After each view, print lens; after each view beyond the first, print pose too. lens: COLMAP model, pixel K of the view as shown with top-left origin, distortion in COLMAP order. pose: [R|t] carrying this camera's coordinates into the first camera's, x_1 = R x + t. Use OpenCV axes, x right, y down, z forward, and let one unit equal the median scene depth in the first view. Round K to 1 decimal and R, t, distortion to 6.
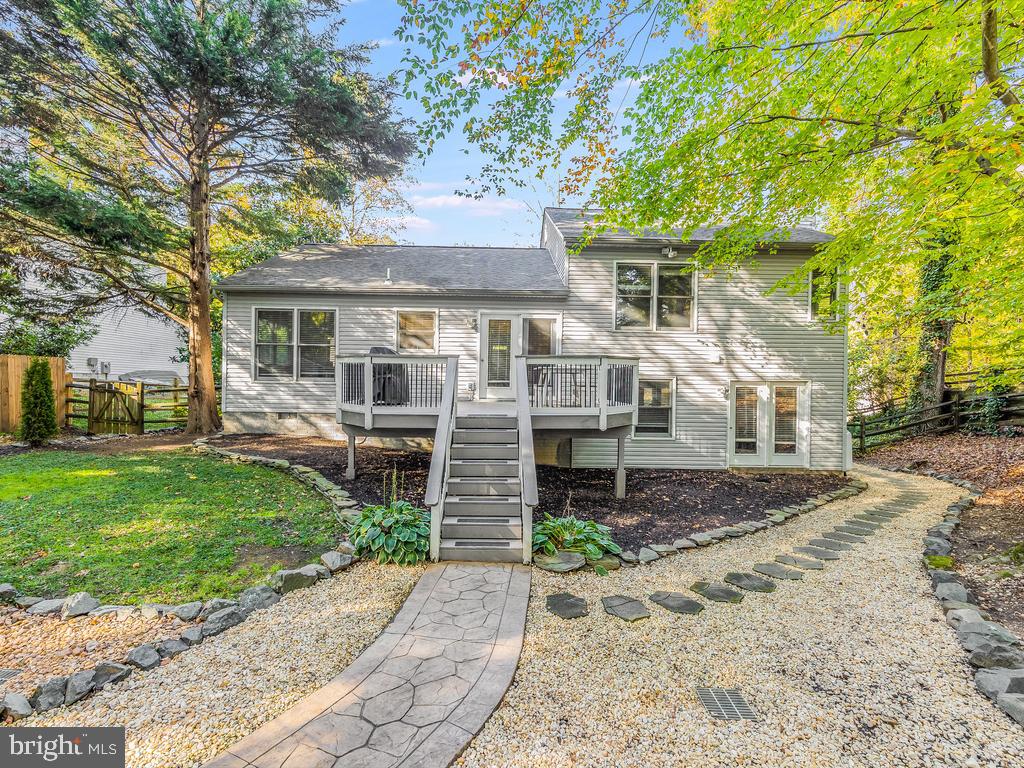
lens RADIAL K [[432.2, 0, 512.6], [0, 432.2, 386.3], [0, 0, 1]] dist [0.002130, -0.000611]
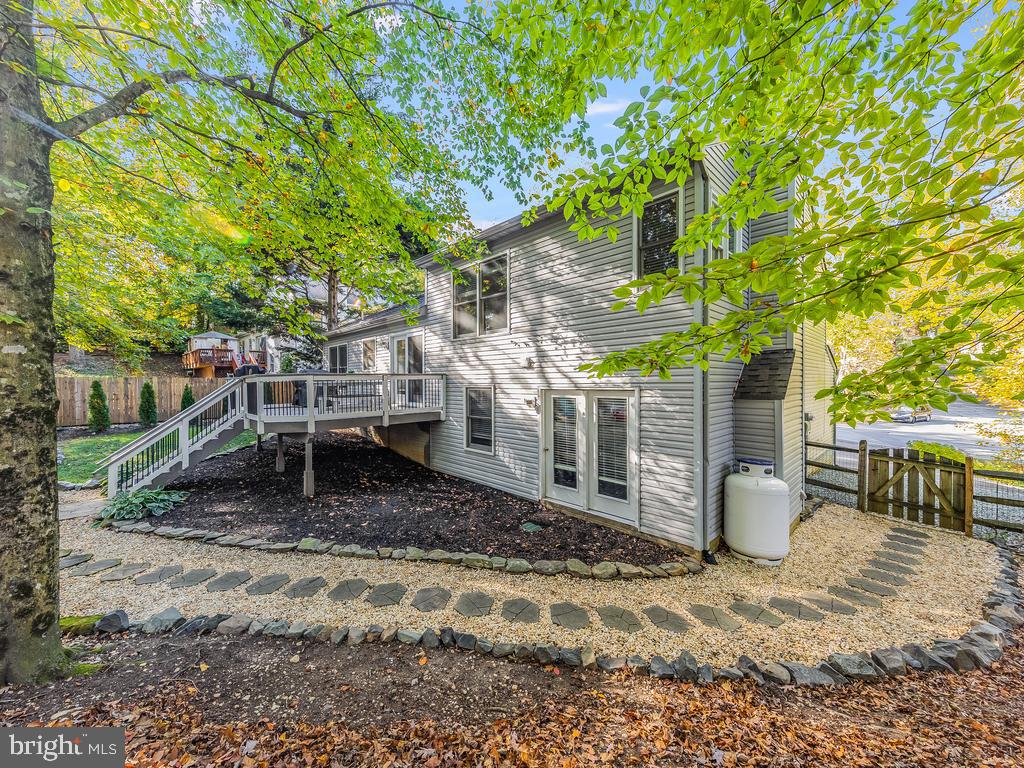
lens RADIAL K [[366.7, 0, 517.0], [0, 366.7, 385.1], [0, 0, 1]] dist [0.000600, 0.000024]
pose [[0.710000, -0.011434, -0.704108, 0.939881], [0.004359, 0.999920, -0.011843, -0.012650], [0.704188, 0.005339, 0.709994, 0.498639]]
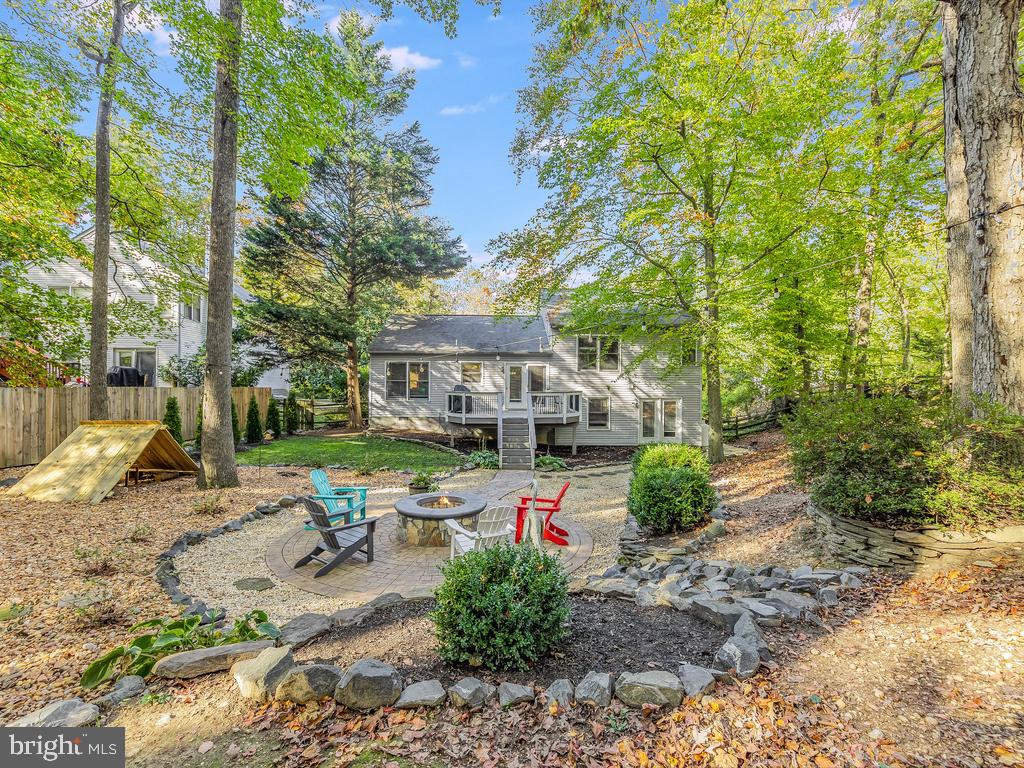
lens RADIAL K [[432.2, 0, 514.1], [0, 432.2, 383.3], [0, 0, 1]] dist [0.002130, -0.000611]
pose [[0.999946, -0.007327, 0.007376, -0.050431], [0.007403, 0.999919, -0.010327, -0.062405], [-0.007300, 0.010381, 0.999919, -0.872651]]
